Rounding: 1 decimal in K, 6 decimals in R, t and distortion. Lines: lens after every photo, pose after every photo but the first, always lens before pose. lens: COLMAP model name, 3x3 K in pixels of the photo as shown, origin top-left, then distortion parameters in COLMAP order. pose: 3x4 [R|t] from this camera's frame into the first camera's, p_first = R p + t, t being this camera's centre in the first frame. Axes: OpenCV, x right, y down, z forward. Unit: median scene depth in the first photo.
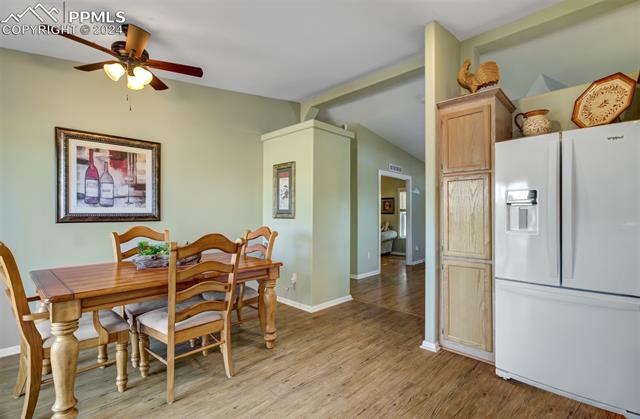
lens RADIAL K [[303.2, 0, 323.9], [0, 303.2, 212.2], [0, 0, 1]] dist [-0.001363, 0.001175]
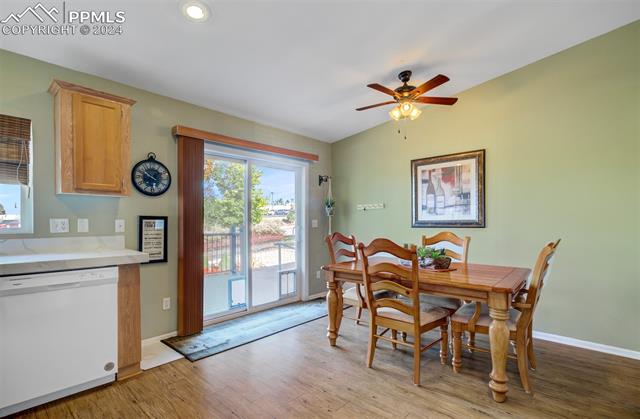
lens RADIAL K [[303.2, 0, 313.9], [0, 303.2, 222.0], [0, 0, 1]] dist [-0.001363, 0.001175]
pose [[-0.002445, 0.002285, -0.999994, 0.508853], [0.010824, 0.999939, 0.002259, 0.002263], [0.999938, -0.010819, -0.002470, 0.498166]]
